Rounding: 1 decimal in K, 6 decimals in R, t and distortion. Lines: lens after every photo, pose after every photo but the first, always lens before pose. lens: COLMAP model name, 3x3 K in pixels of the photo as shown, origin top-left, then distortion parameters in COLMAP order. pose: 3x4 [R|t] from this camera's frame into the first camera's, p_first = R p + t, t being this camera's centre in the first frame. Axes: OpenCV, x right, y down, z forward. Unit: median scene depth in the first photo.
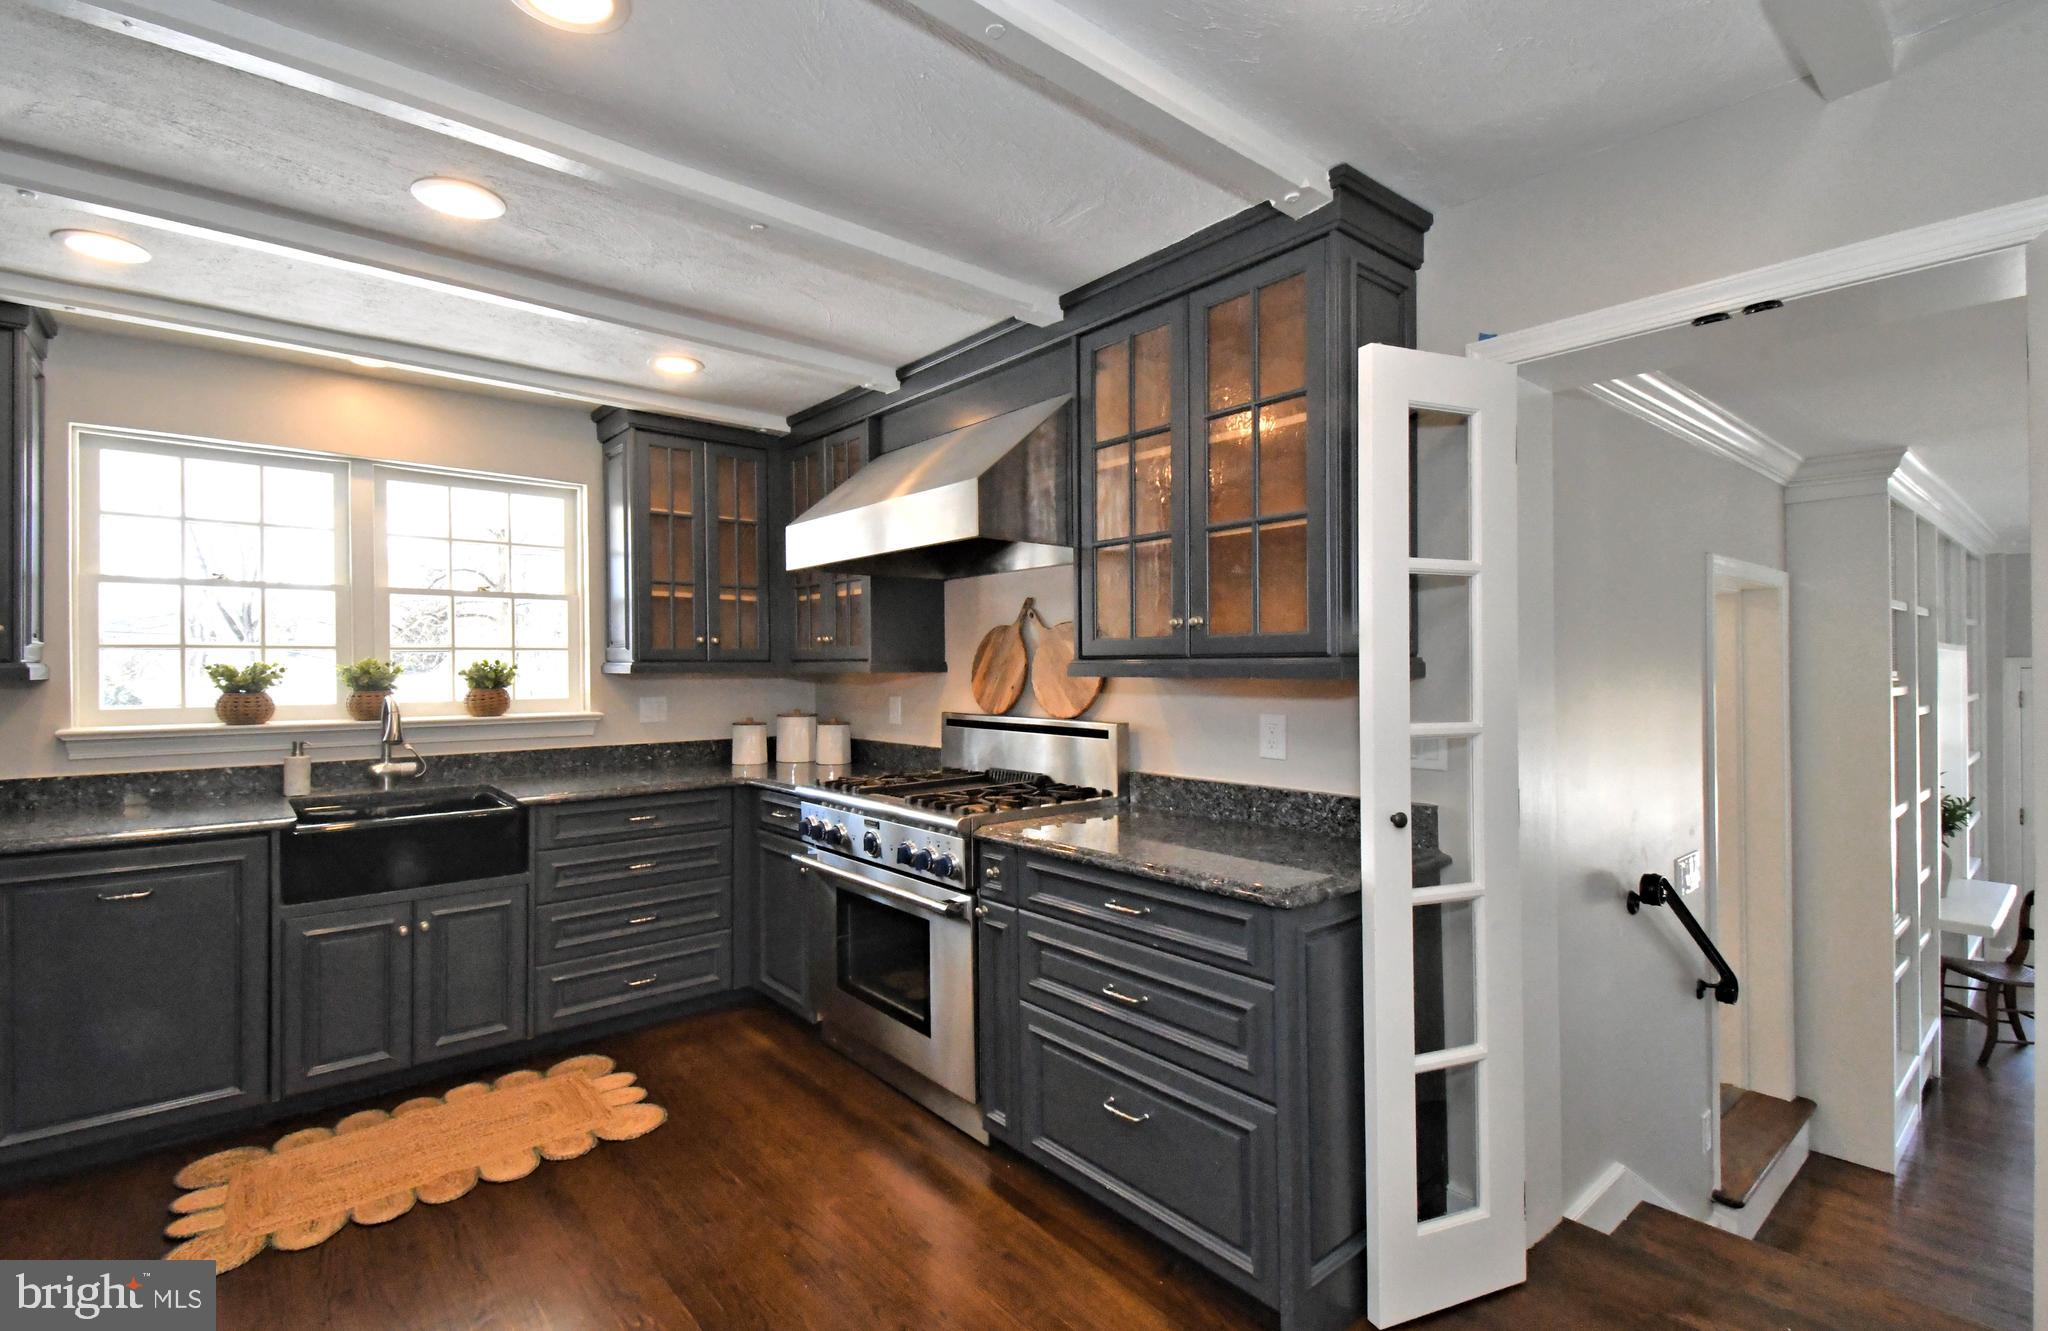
lens RADIAL K [[924.3, 0, 1024.0], [0, 924.3, 665.5], [0, 0, 1]] dist [-0.000154, -0.000012]
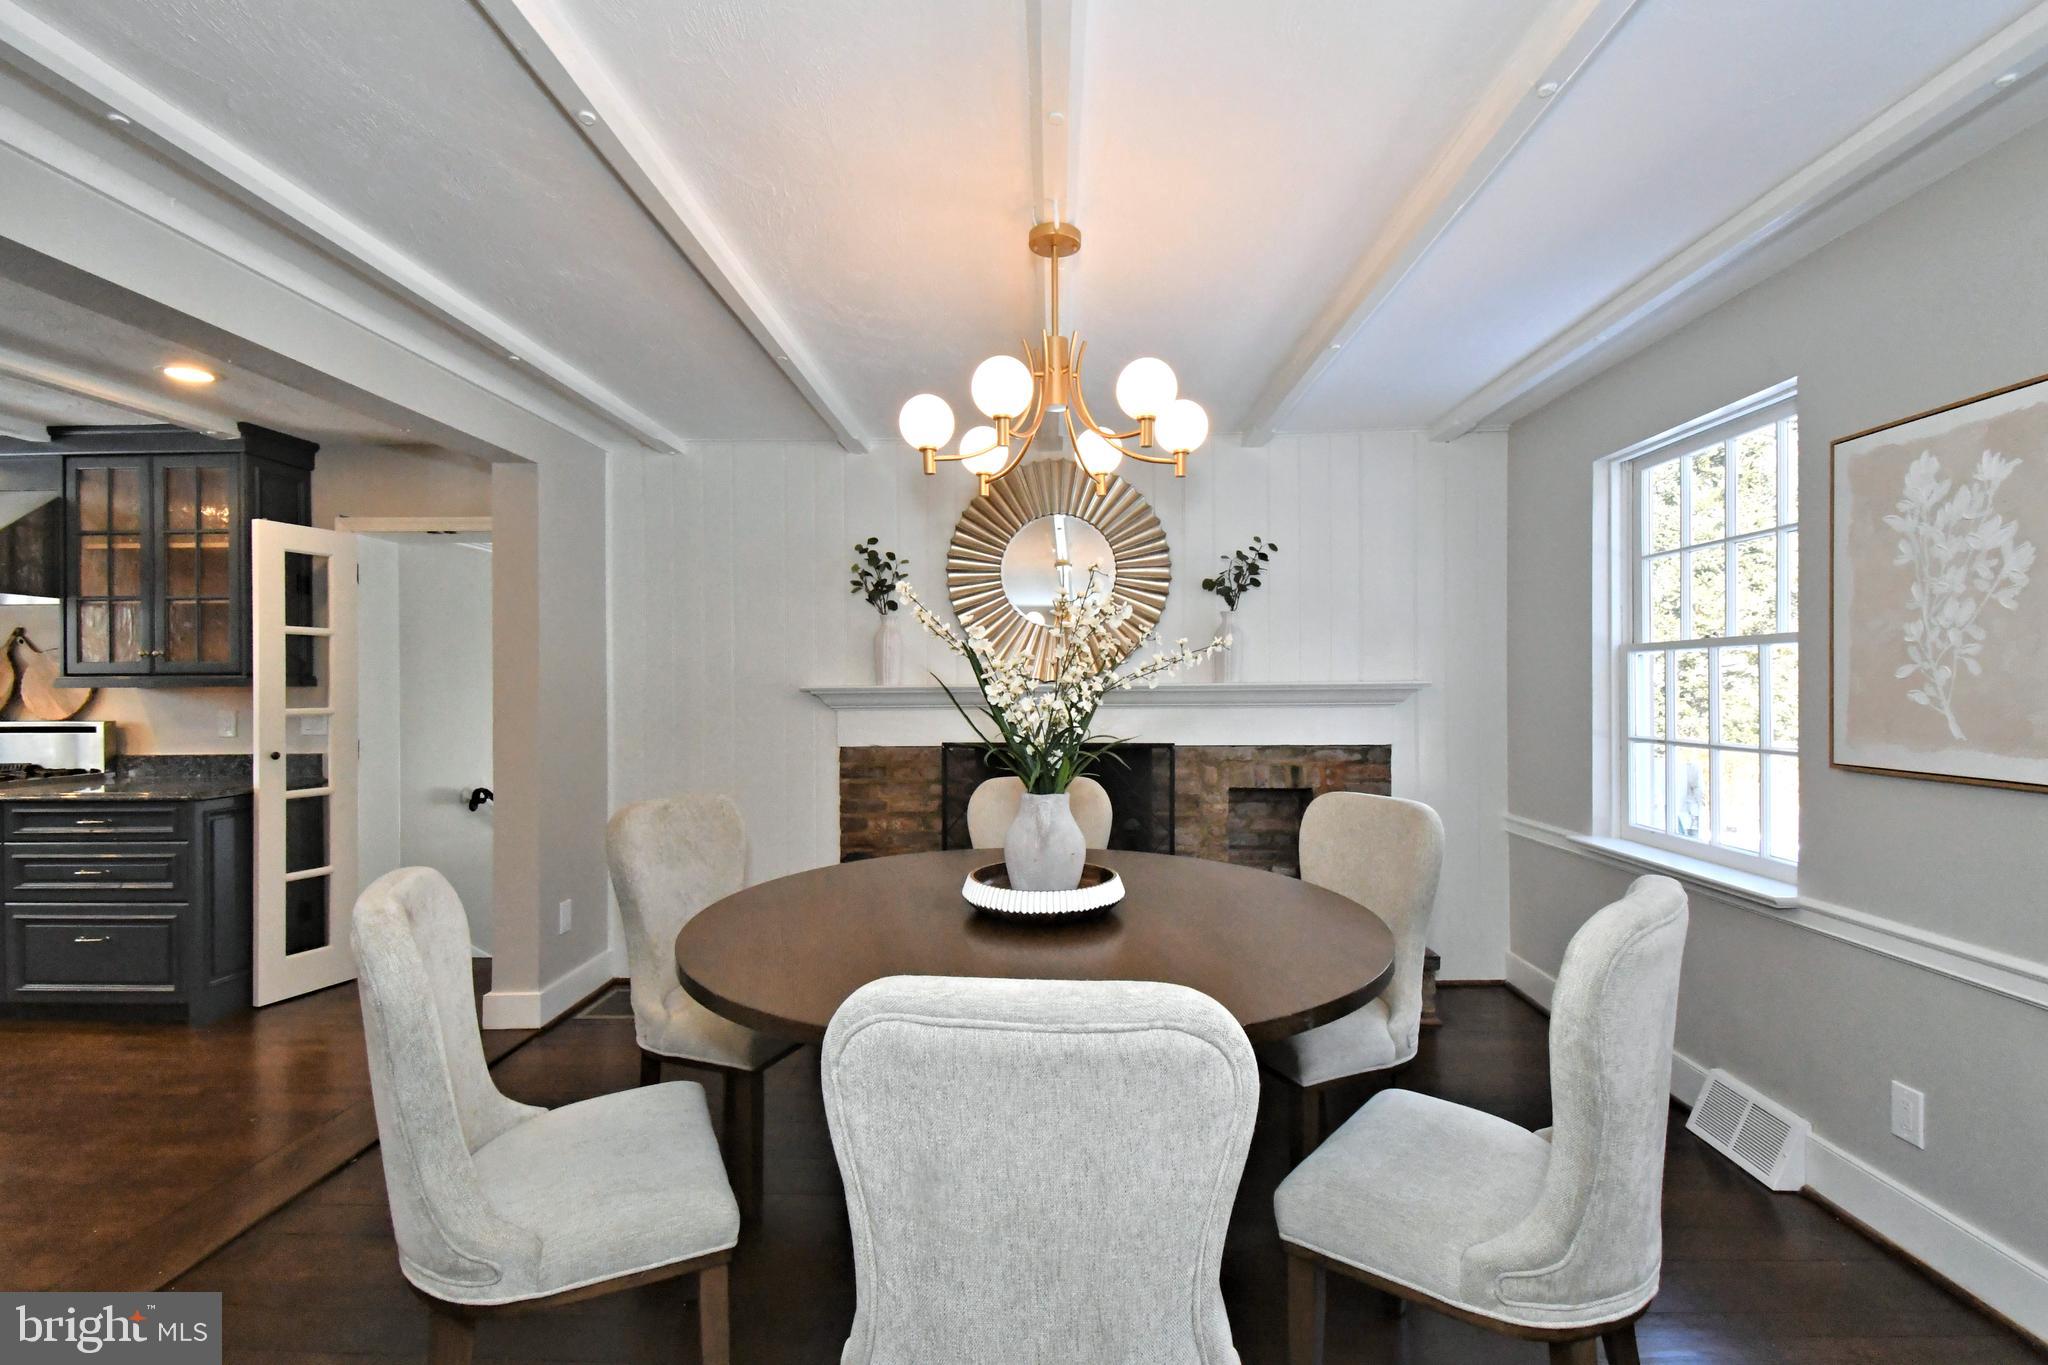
lens RADIAL K [[894.4, 0, 1029.9], [0, 894.4, 688.9], [0, 0, 1]] dist [0.002334, -0.009497]
pose [[0.665970, 0.005386, 0.745959, 0.034824], [-0.001583, 0.999982, -0.005807, 0.020910], [-0.745977, 0.002687, 0.665966, -1.112892]]
